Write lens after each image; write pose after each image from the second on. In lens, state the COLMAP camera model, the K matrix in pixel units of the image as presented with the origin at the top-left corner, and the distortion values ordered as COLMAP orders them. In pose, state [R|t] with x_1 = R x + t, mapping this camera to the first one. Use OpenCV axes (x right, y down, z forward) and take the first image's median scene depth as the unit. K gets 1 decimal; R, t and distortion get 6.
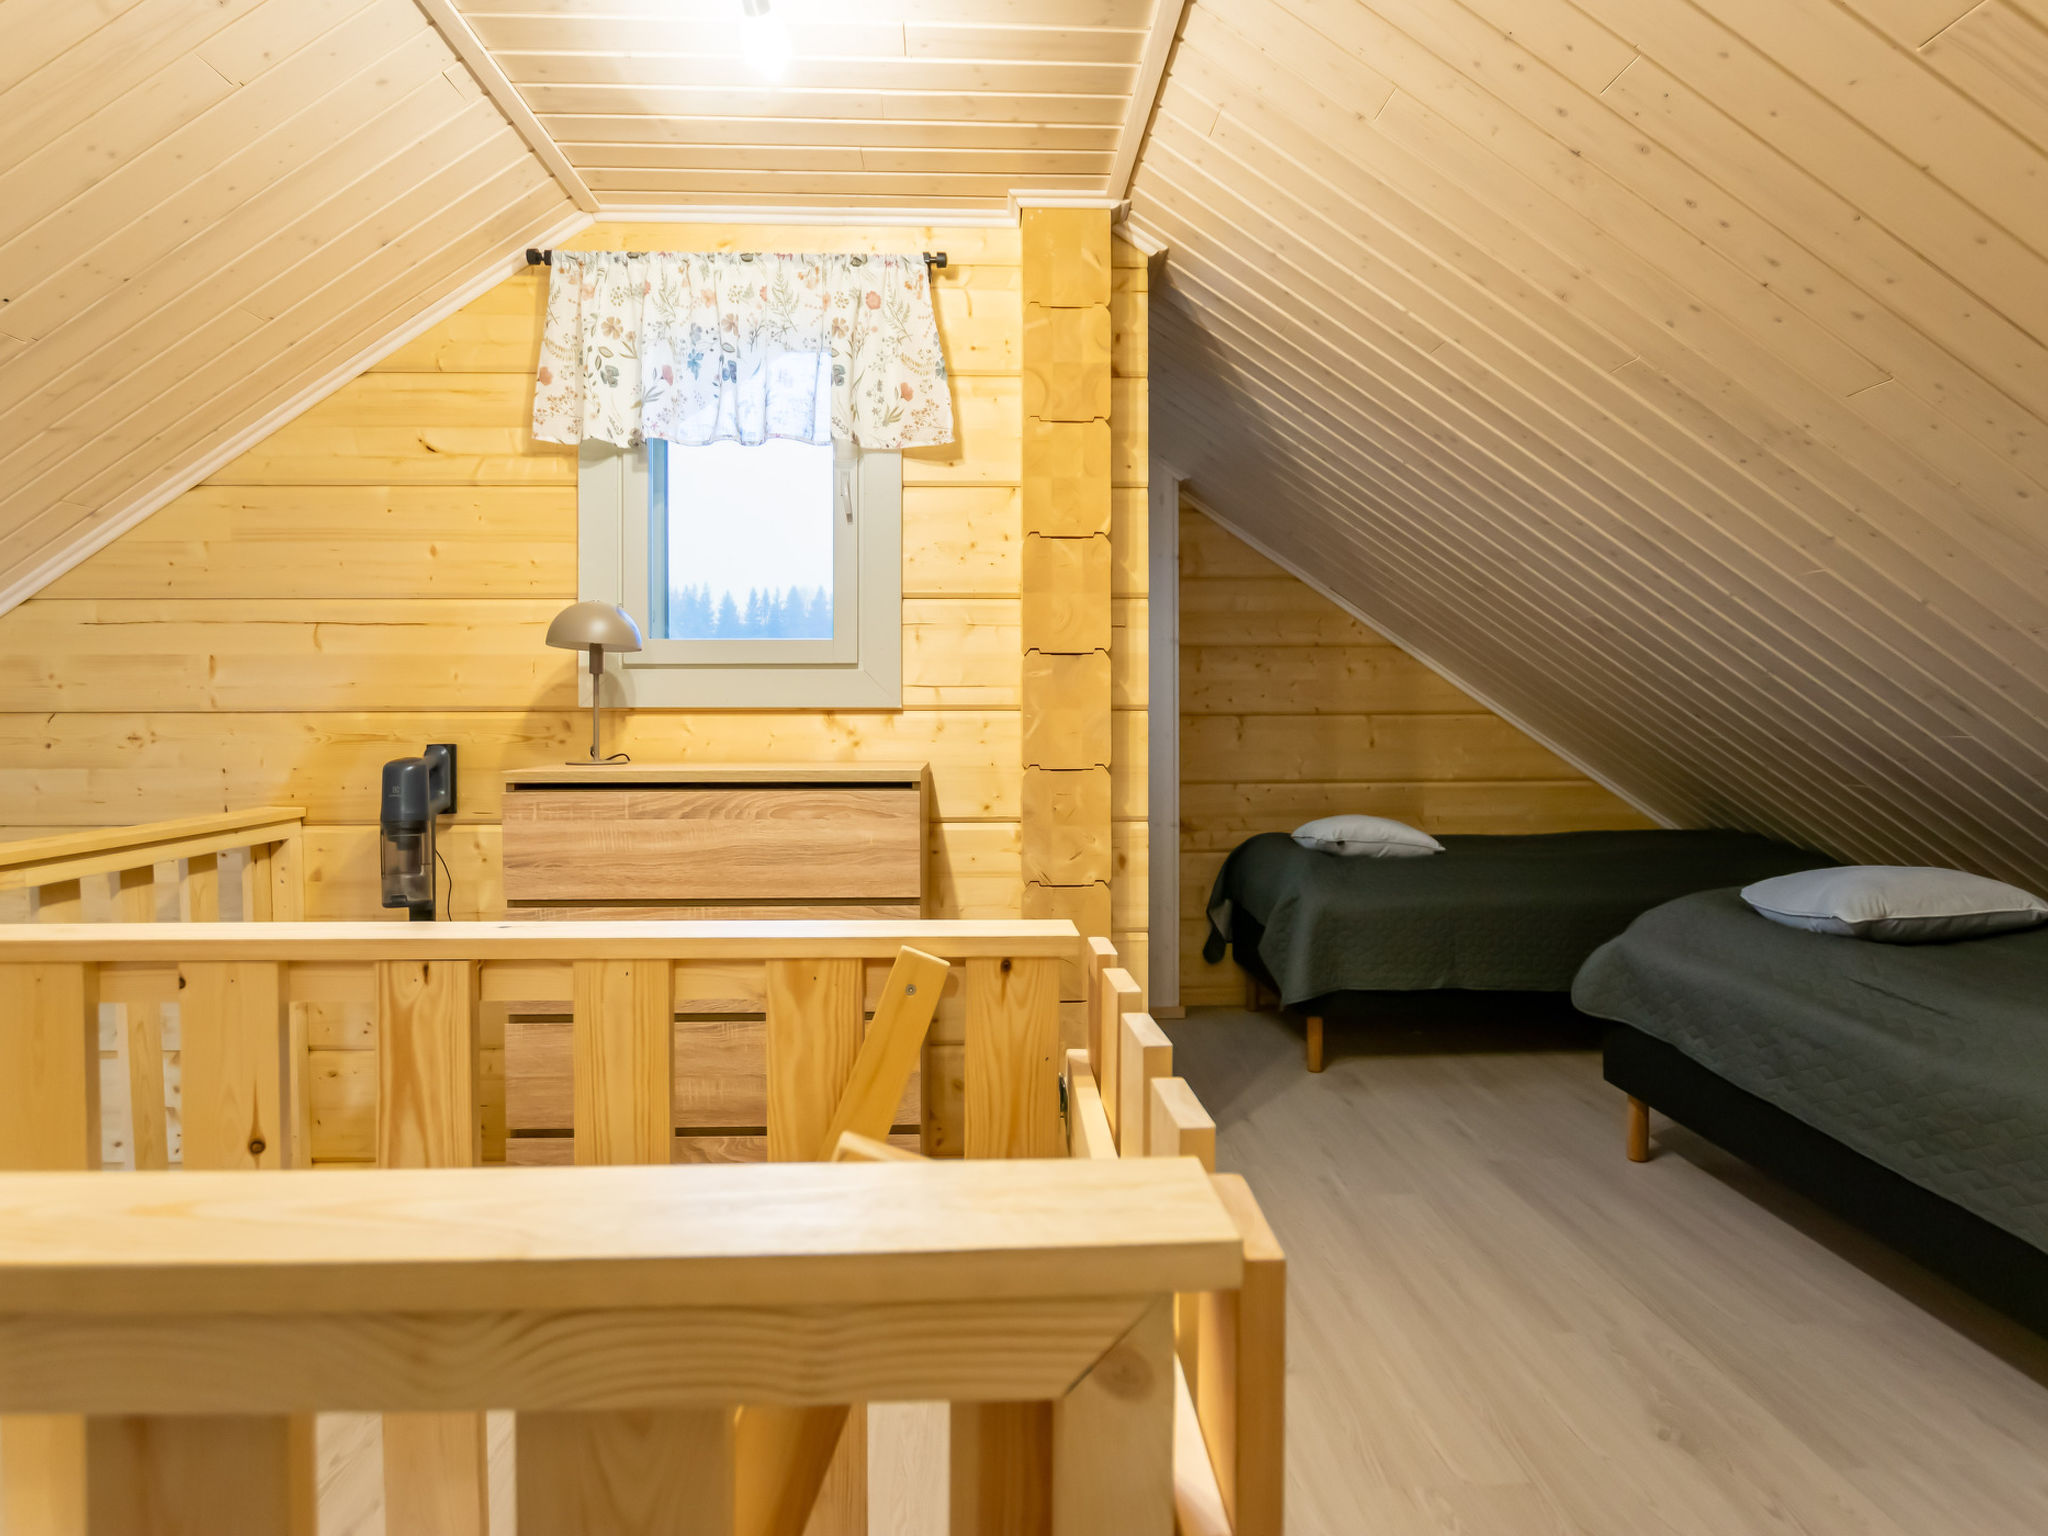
lens RADIAL K [[1172.8, 0, 1023.4], [0, 1172.8, 758.1], [0, 0, 1]] dist [-0.027683, 0.000346]
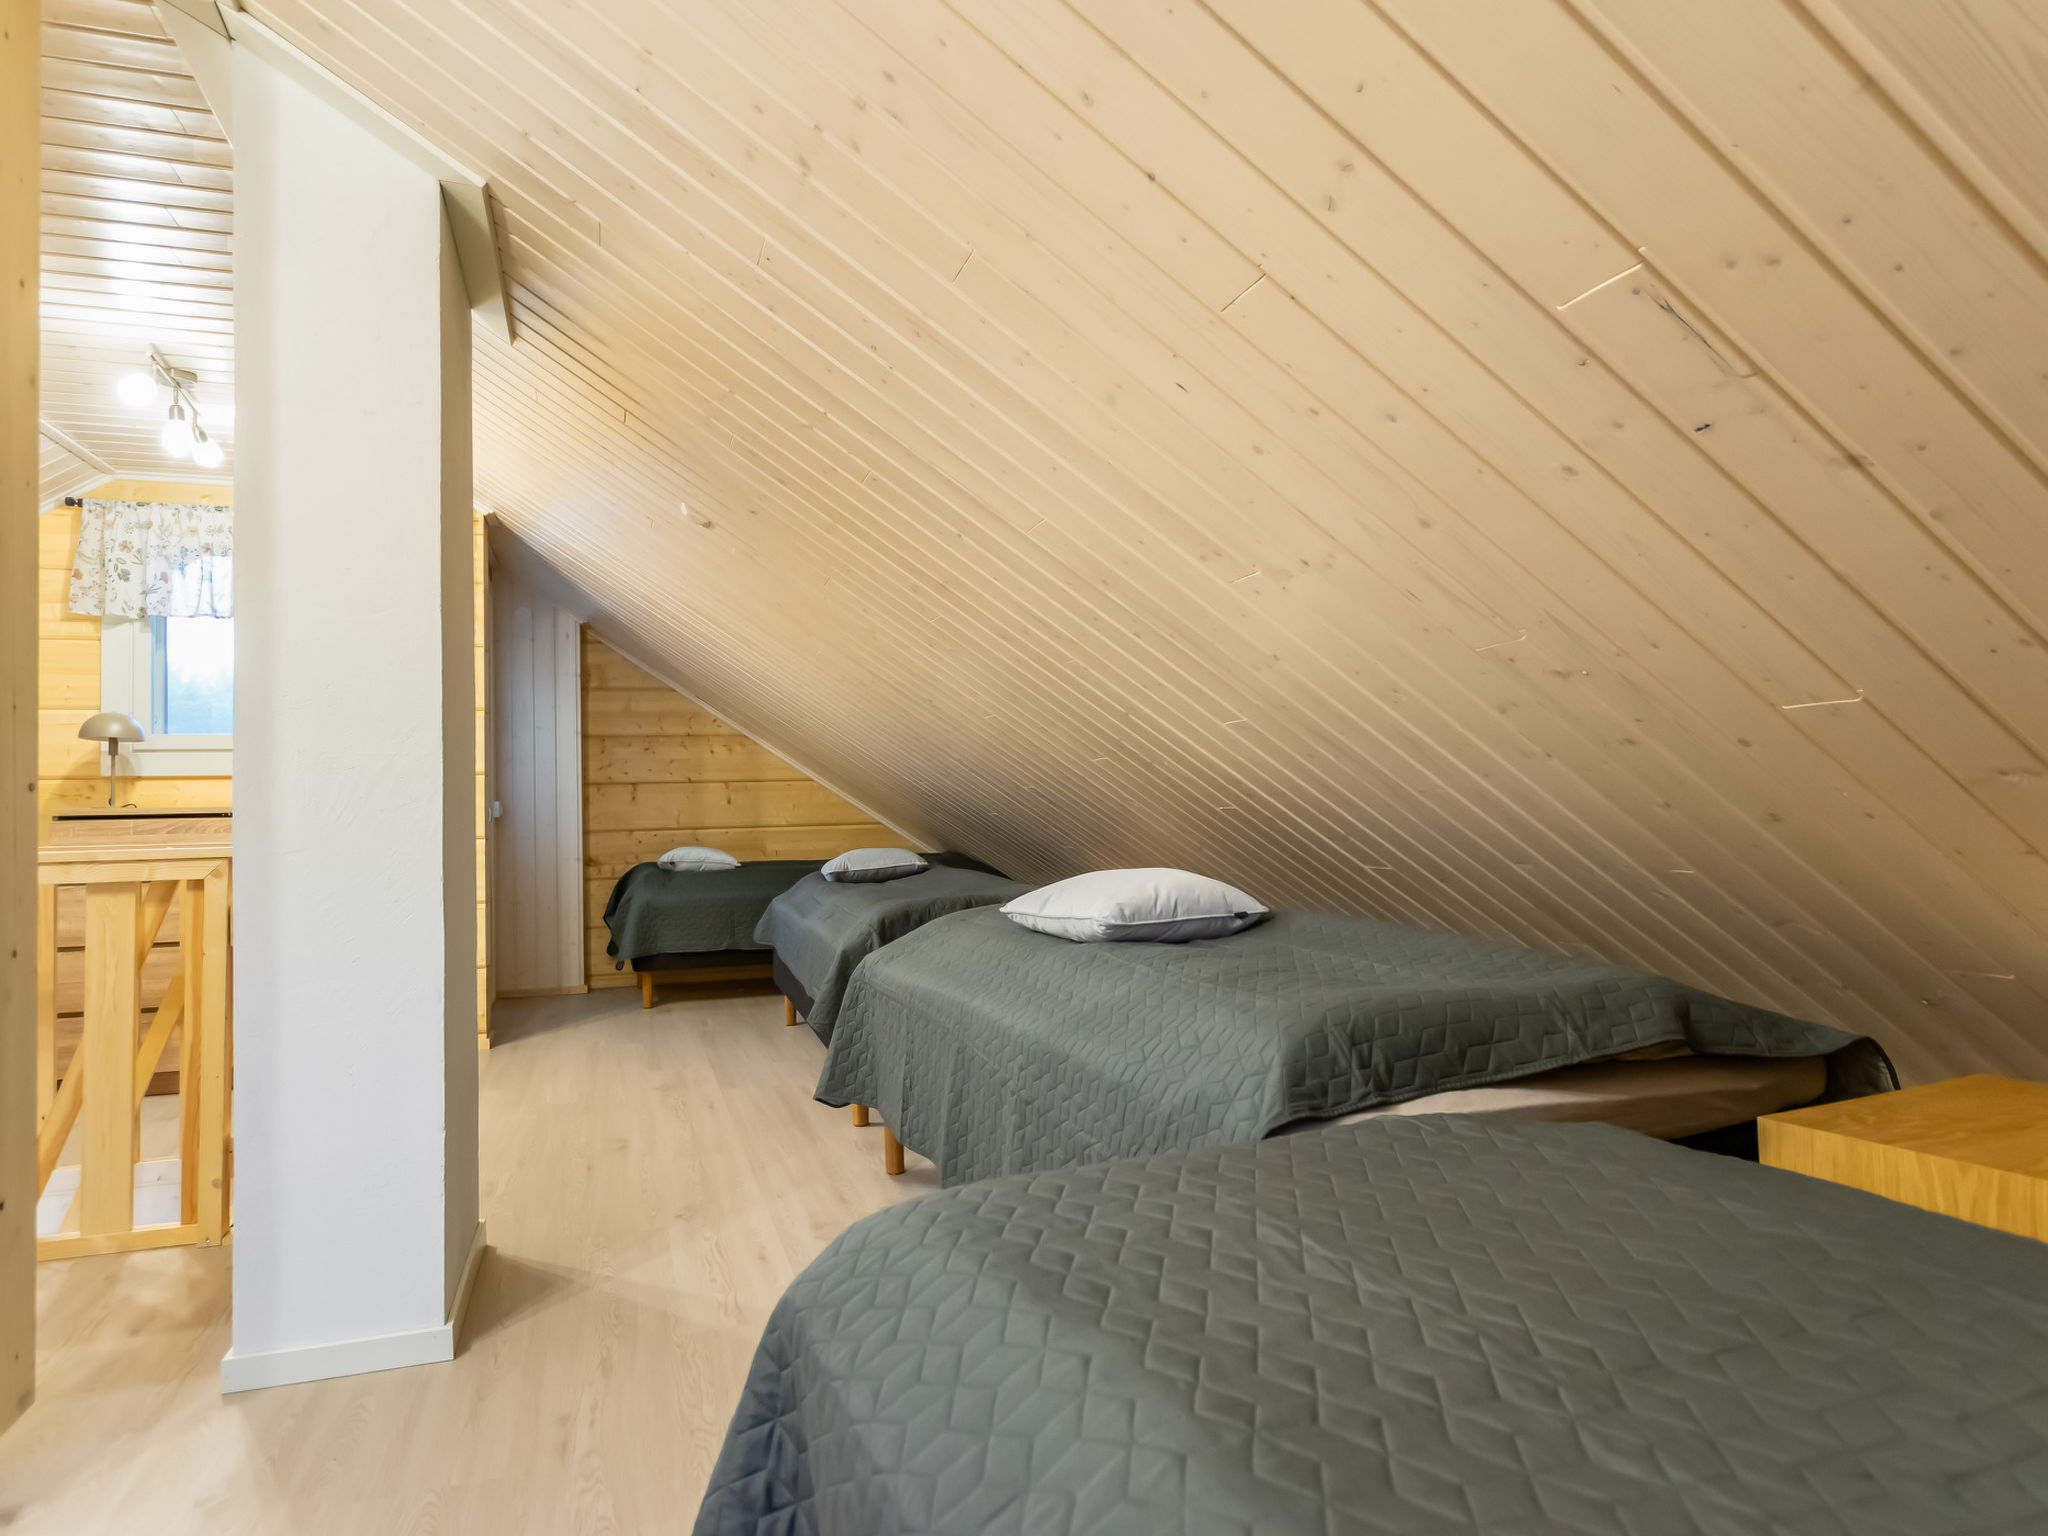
lens RADIAL K [[1243.4, 0, 1026.6], [0, 1243.4, 781.5], [0, 0, 1]] dist [-0.006647, 0.002847]
pose [[0.960312, -0.012306, 0.278657, 0.379479], [0.027772, 0.998280, -0.051623, 0.089788], [-0.277543, 0.057313, 0.959002, -1.021693]]
